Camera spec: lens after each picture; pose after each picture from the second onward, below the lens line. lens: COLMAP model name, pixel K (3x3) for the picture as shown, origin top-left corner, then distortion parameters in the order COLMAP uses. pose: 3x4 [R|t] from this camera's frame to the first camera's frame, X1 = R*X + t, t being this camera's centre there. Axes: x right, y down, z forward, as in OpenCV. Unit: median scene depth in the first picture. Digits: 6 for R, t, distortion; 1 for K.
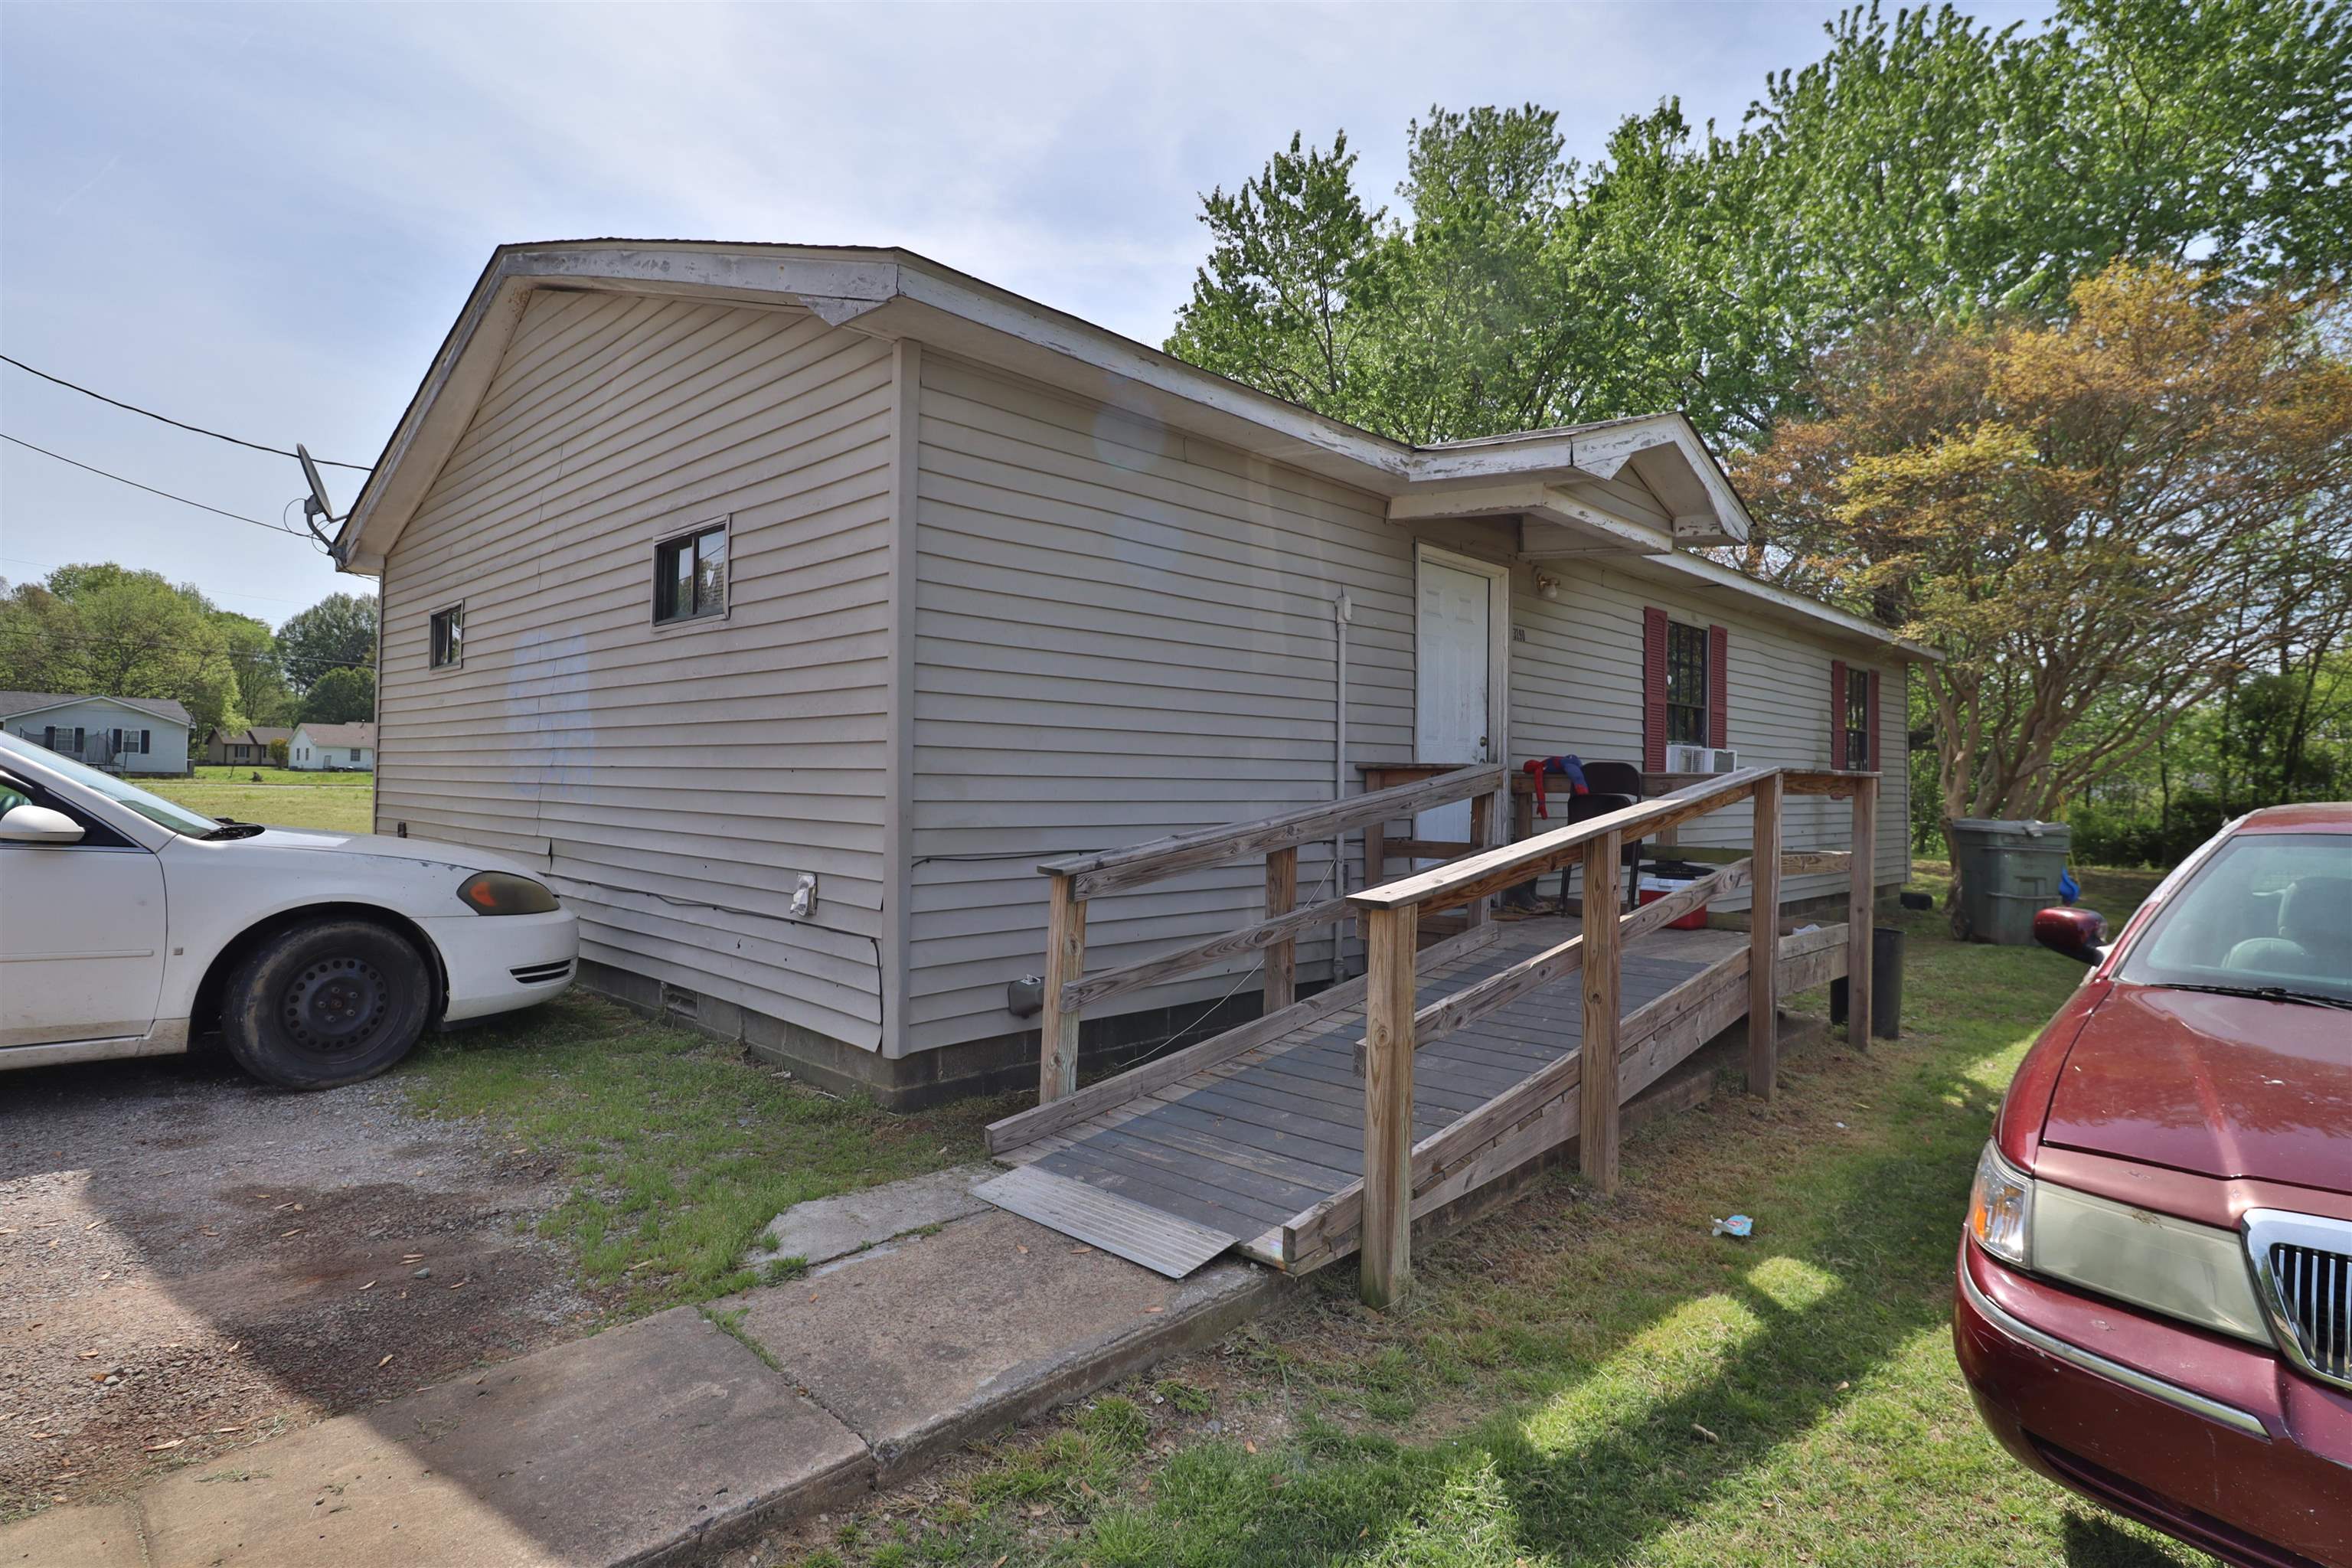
lens RADIAL K [[1196.2, 0, 1176.0], [0, 1196.2, 784.0], [0, 0, 1]] dist [0.013156, -0.023105]
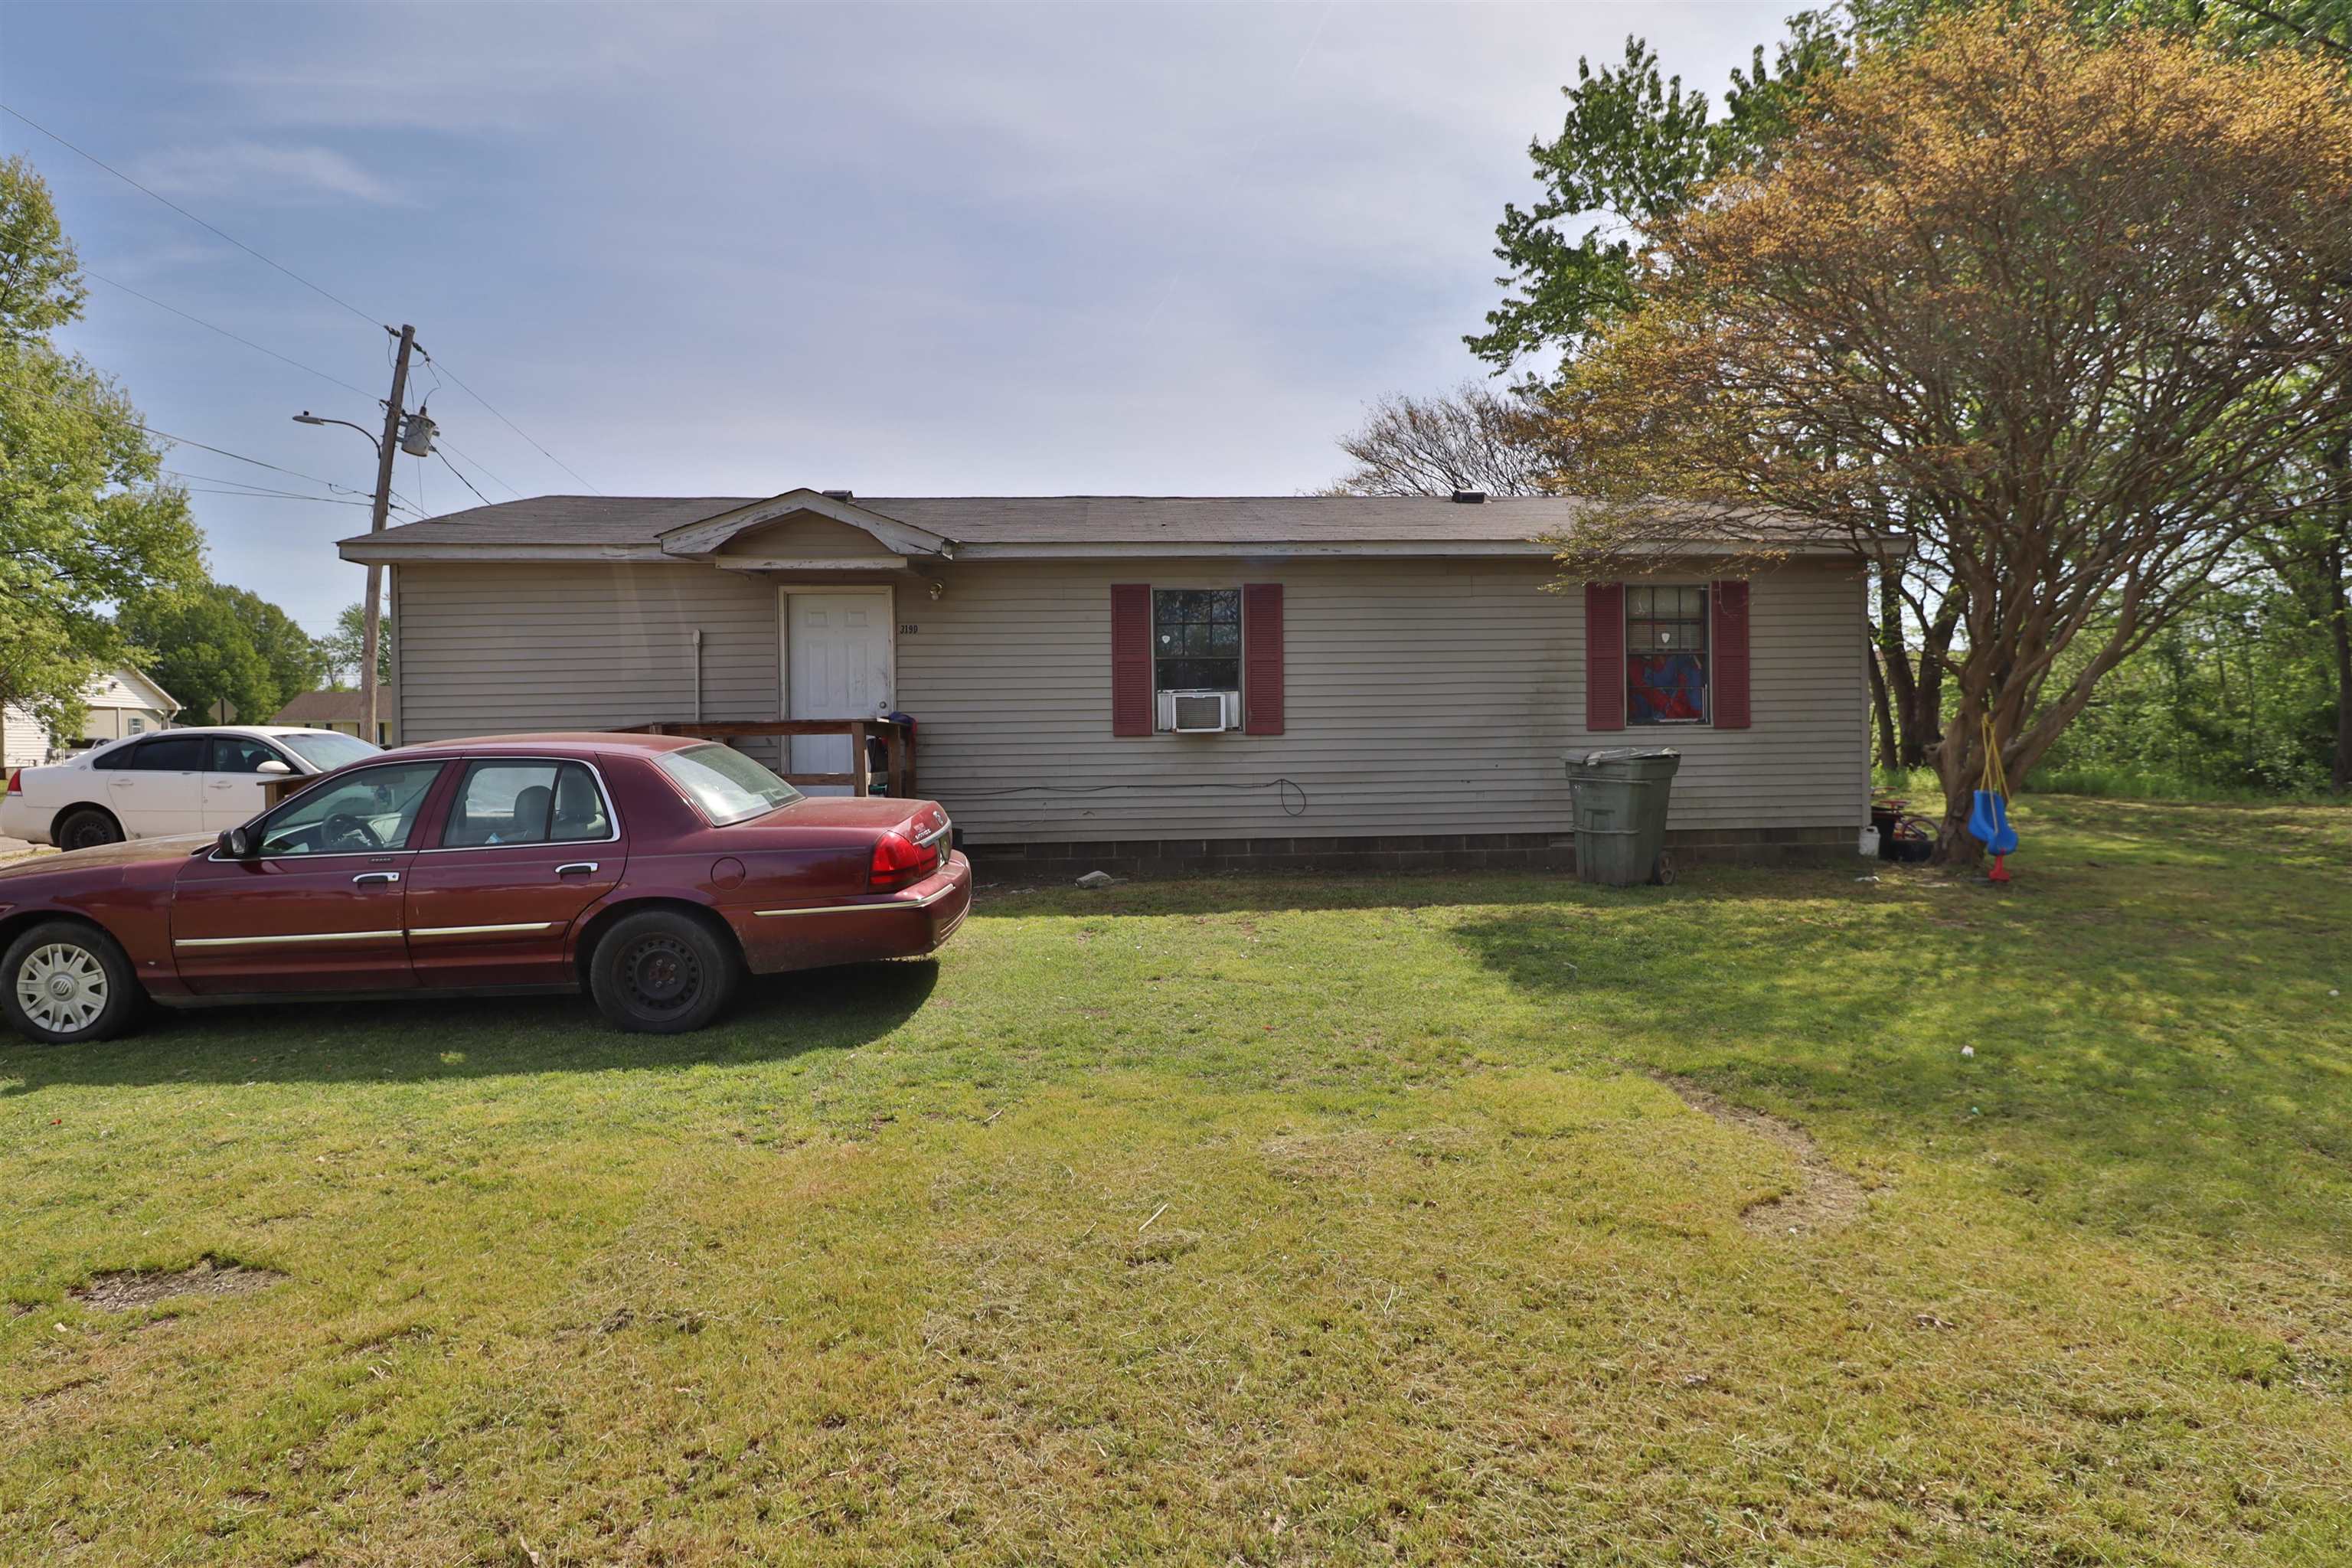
lens RADIAL K [[1196.2, 0, 1176.0], [0, 1196.2, 784.0], [0, 0, 1]] dist [0.013156, -0.023105]
pose [[0.745100, -0.005535, -0.666930, 0.486956], [0.025810, 0.999456, 0.020540, 0.013617], [0.666453, -0.032518, 0.744837, 0.041356]]
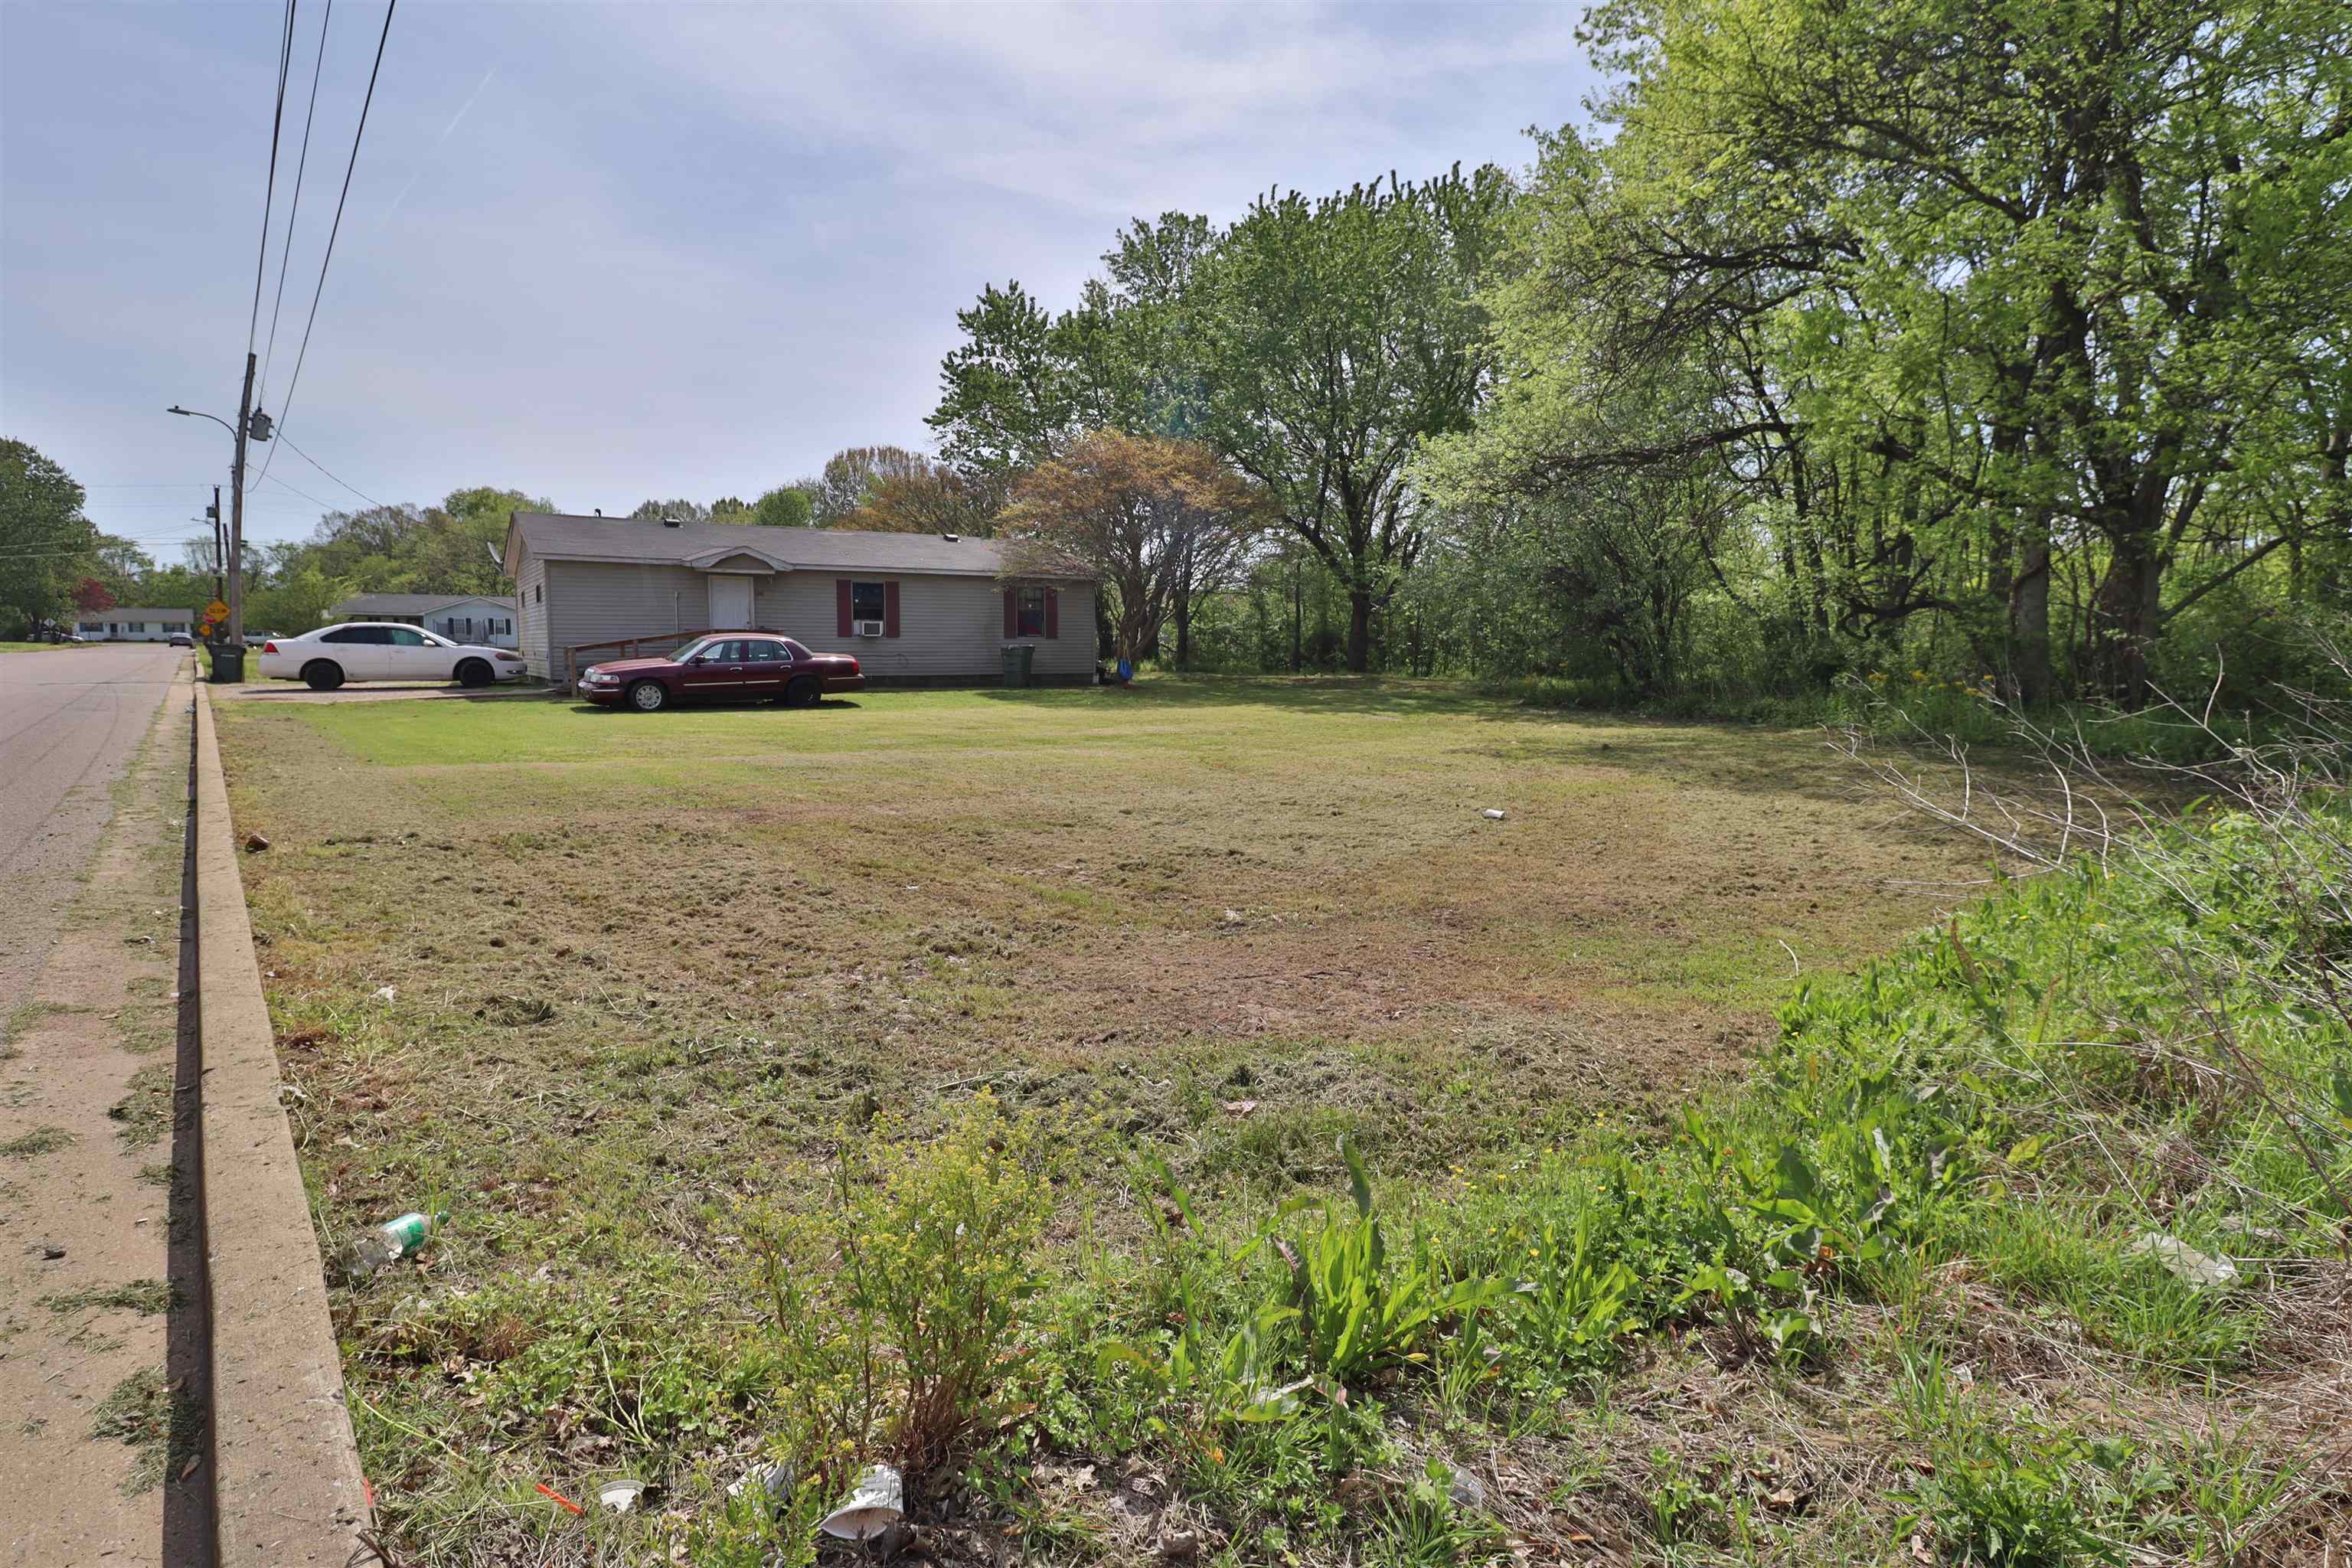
lens RADIAL K [[1196.2, 0, 1176.0], [0, 1196.2, 784.0], [0, 0, 1]] dist [0.013156, -0.023105]
pose [[0.974924, 0.010183, -0.222305, 0.786090], [0.014192, 0.994074, 0.107775, 0.027243], [0.222085, -0.108227, 0.969002, -0.791797]]
